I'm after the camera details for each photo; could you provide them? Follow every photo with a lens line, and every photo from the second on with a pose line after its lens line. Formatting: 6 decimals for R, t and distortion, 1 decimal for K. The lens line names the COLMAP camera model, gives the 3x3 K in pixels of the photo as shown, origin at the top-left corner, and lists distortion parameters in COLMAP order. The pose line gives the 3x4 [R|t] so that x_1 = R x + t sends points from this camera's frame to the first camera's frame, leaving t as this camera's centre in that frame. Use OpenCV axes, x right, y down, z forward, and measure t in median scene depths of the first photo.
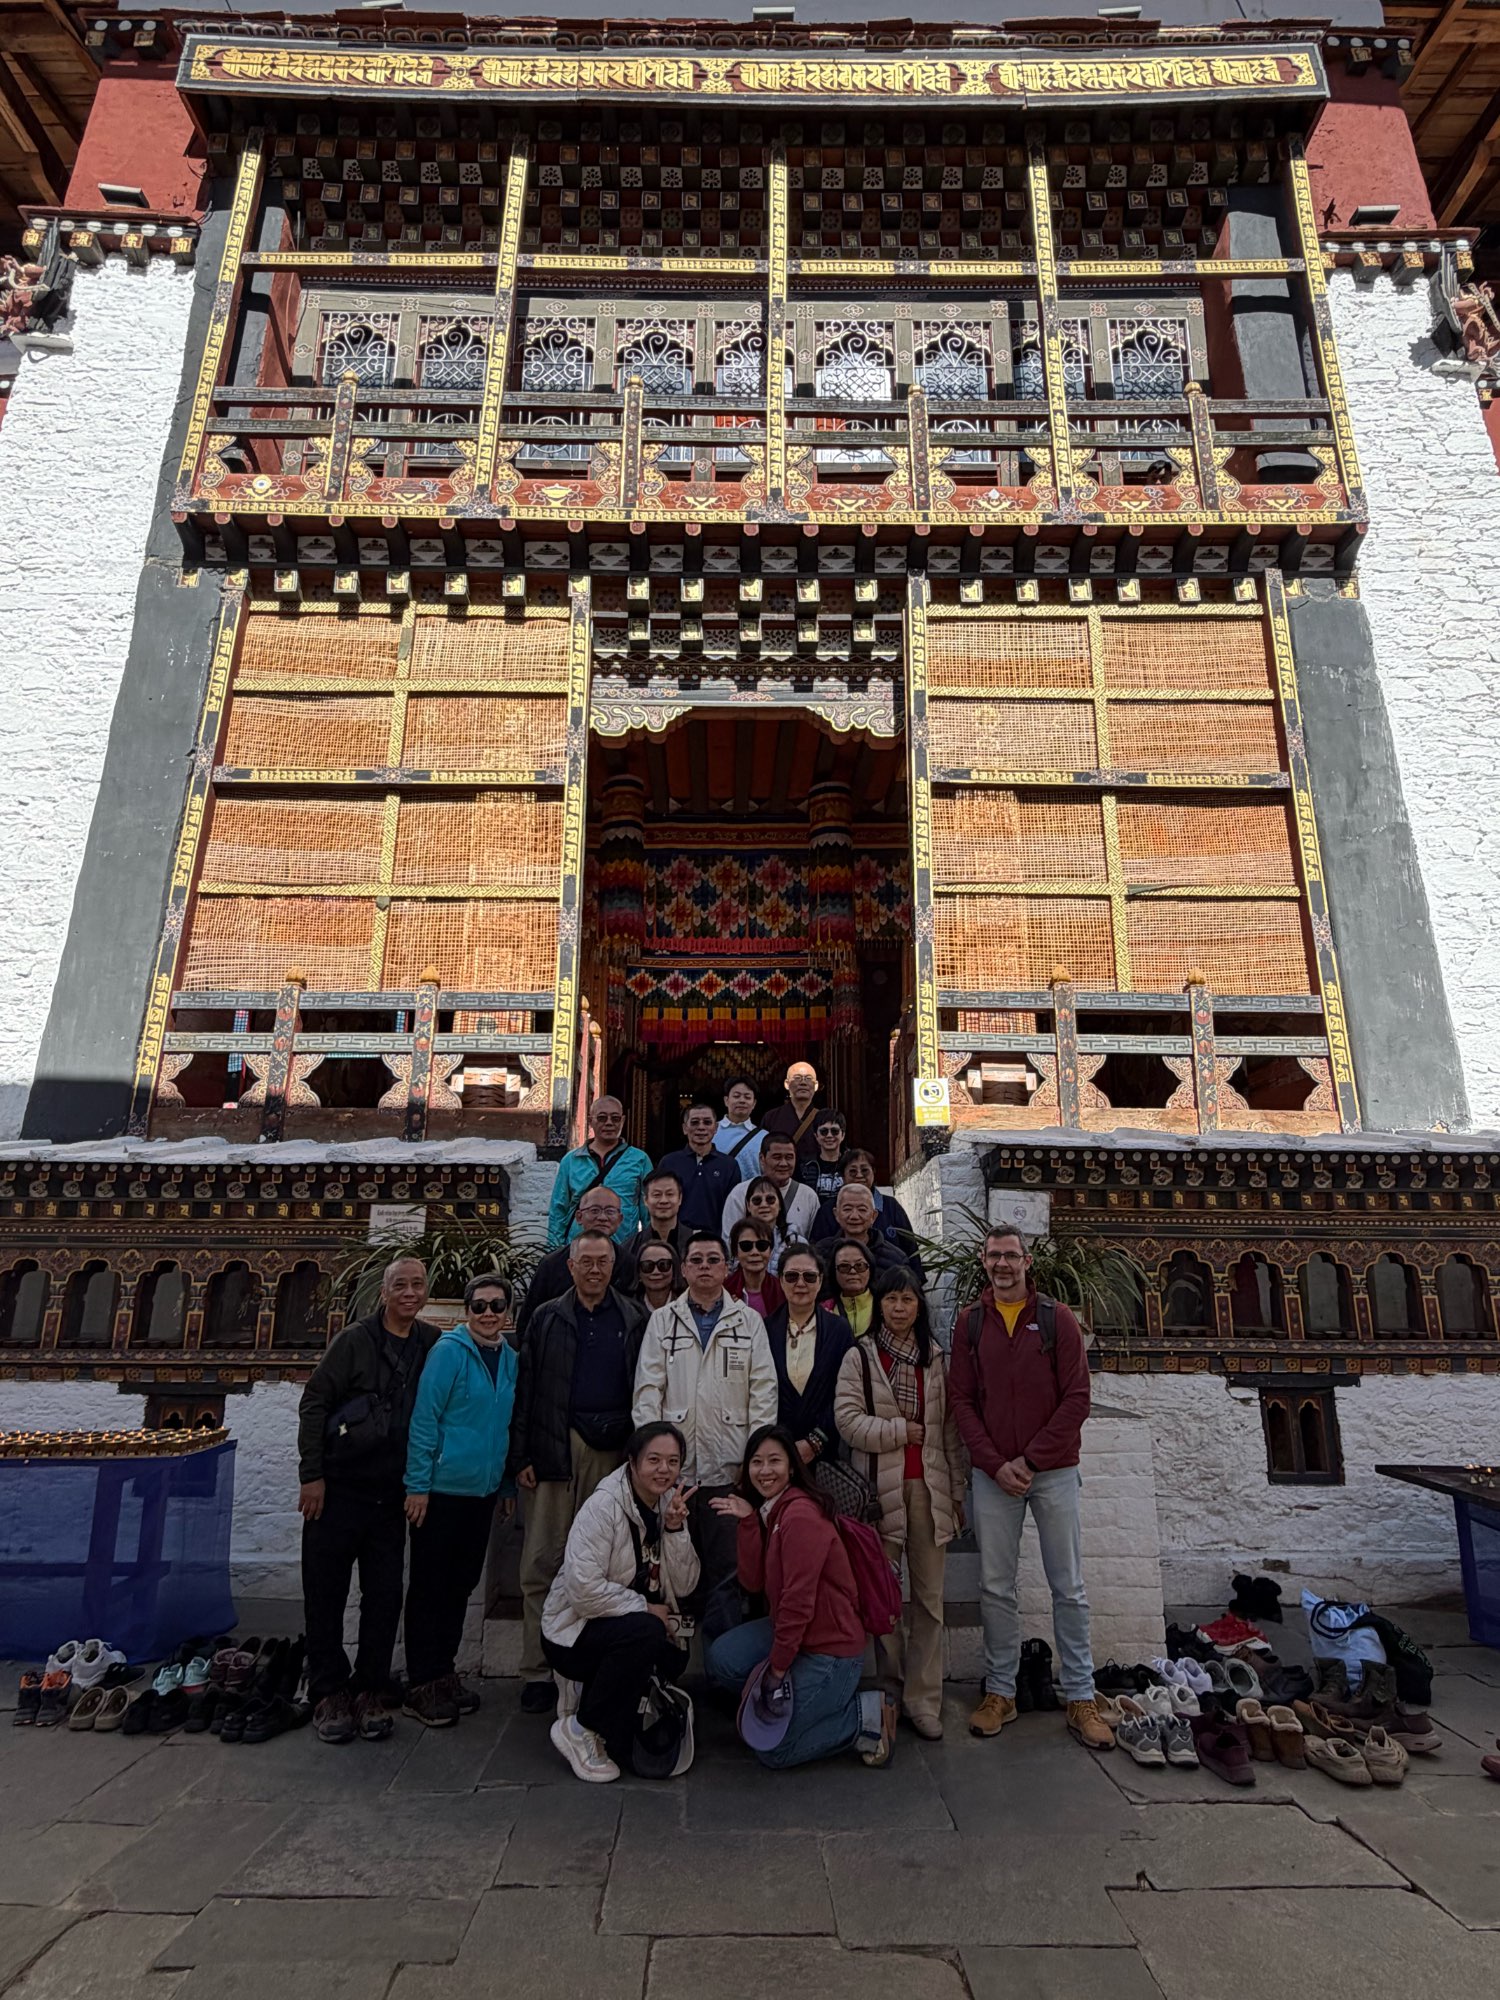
lens RADIAL K [[1118.4, 0, 750.0], [0, 1118.4, 1000.0], [0, 0, 1]] dist [0.002349, -0.002536]
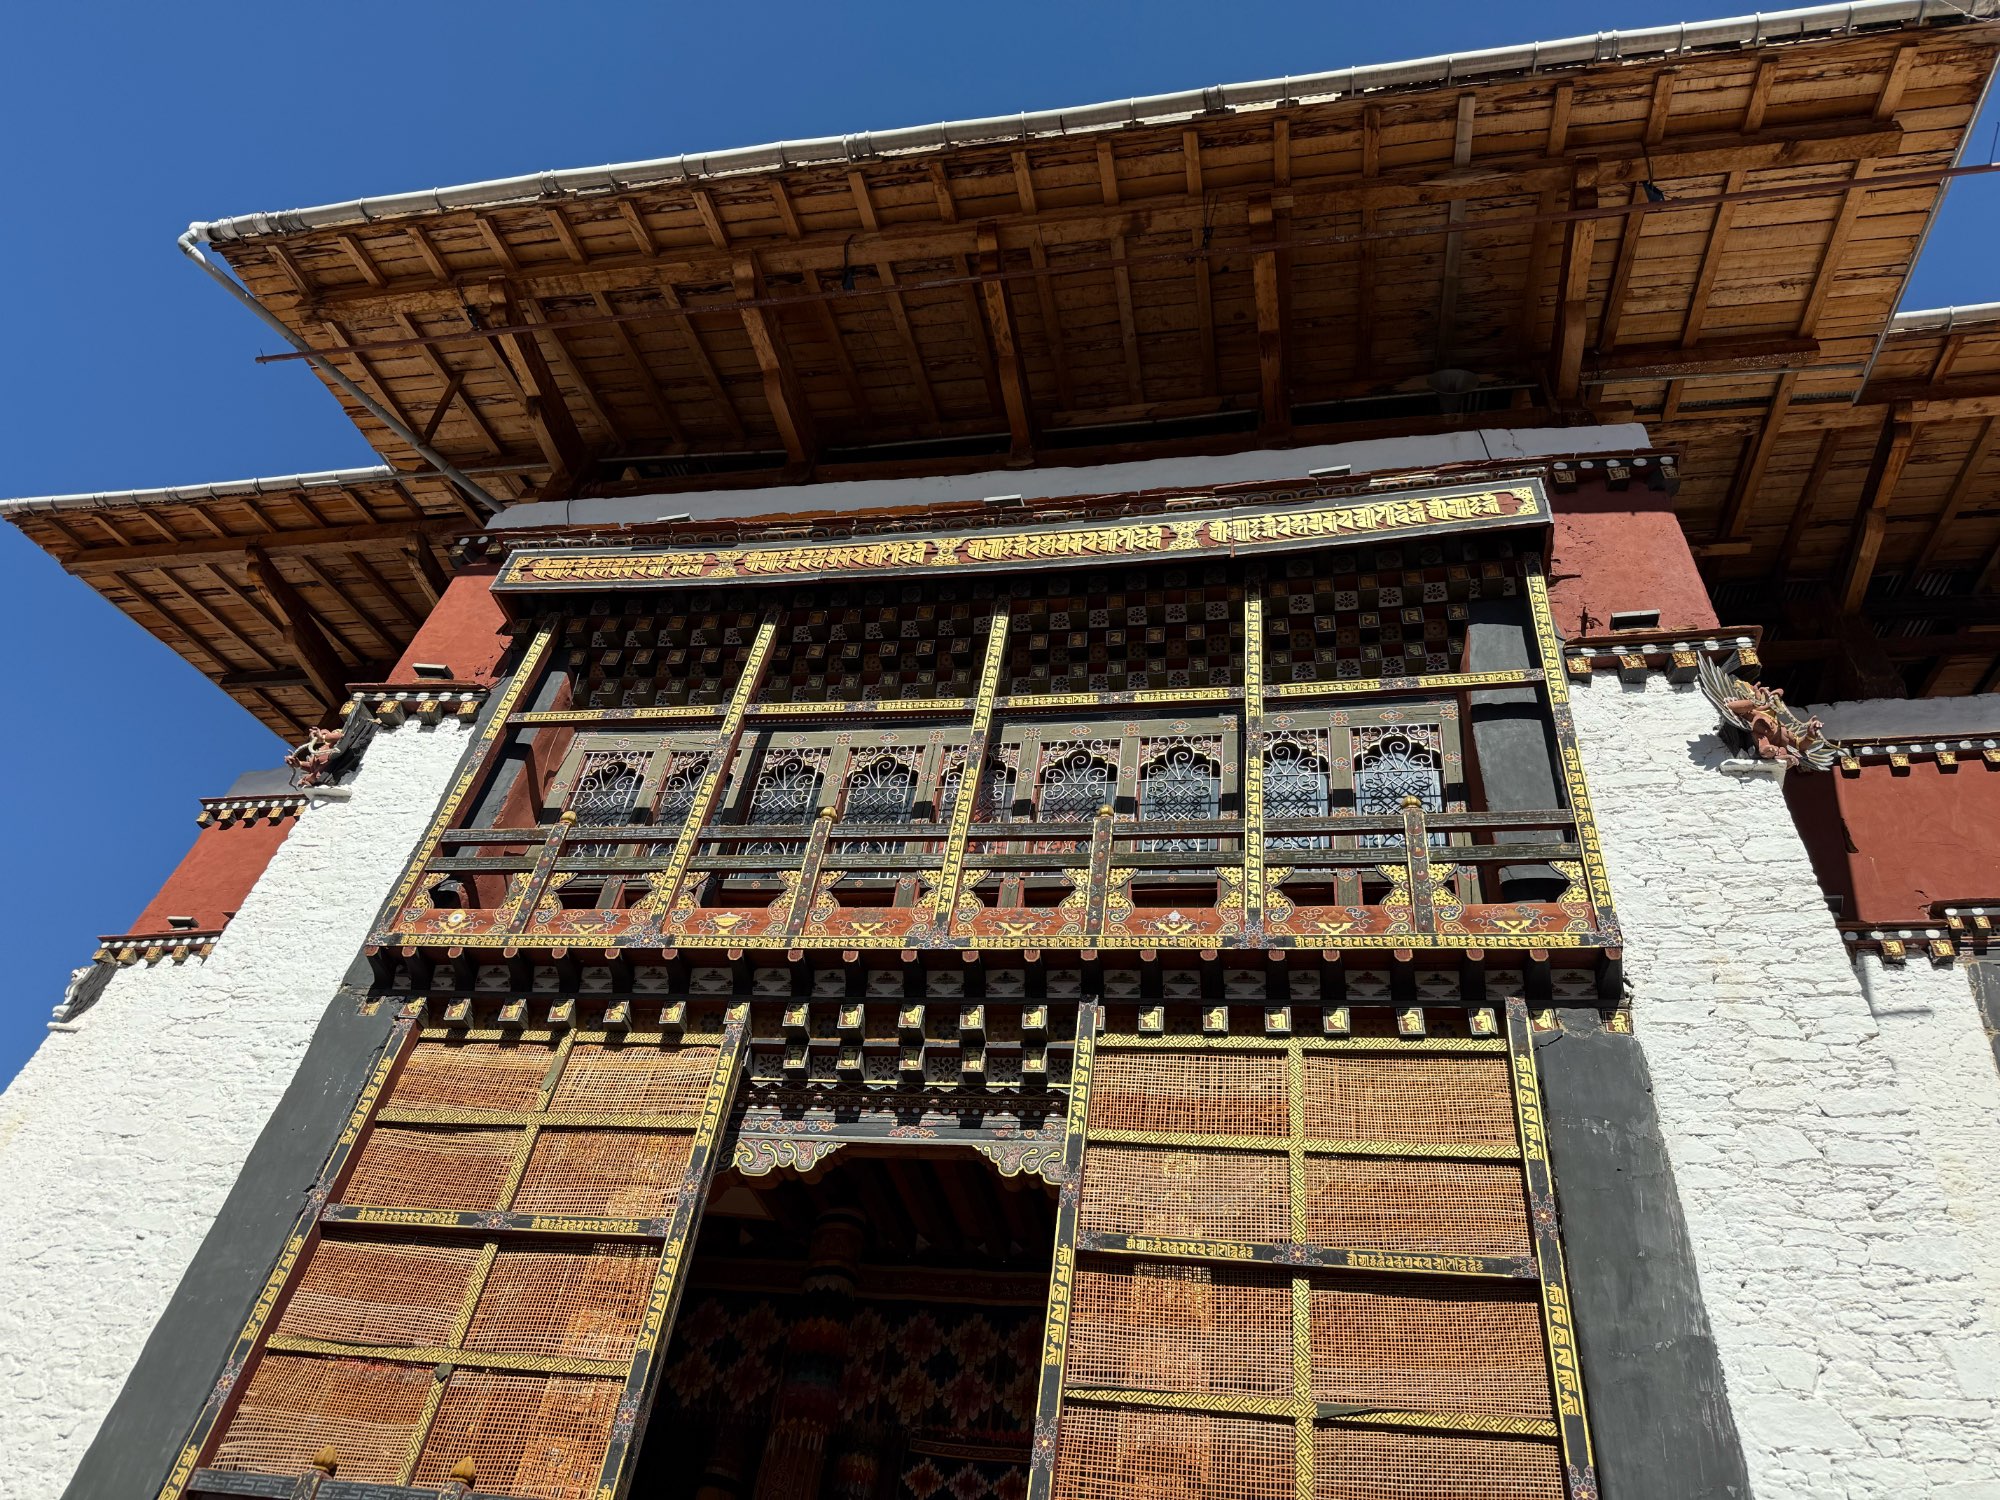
lens RADIAL K [[1395.8, 0, 1000.0], [0, 1395.8, 750.0], [0, 0, 1]] dist [0.148955, -0.266369]
pose [[0.974208, -0.036511, -0.222677, 0.334511], [-0.069068, 0.891212, -0.448297, -0.046928], [0.214820, 0.452115, 0.865705, -0.087974]]
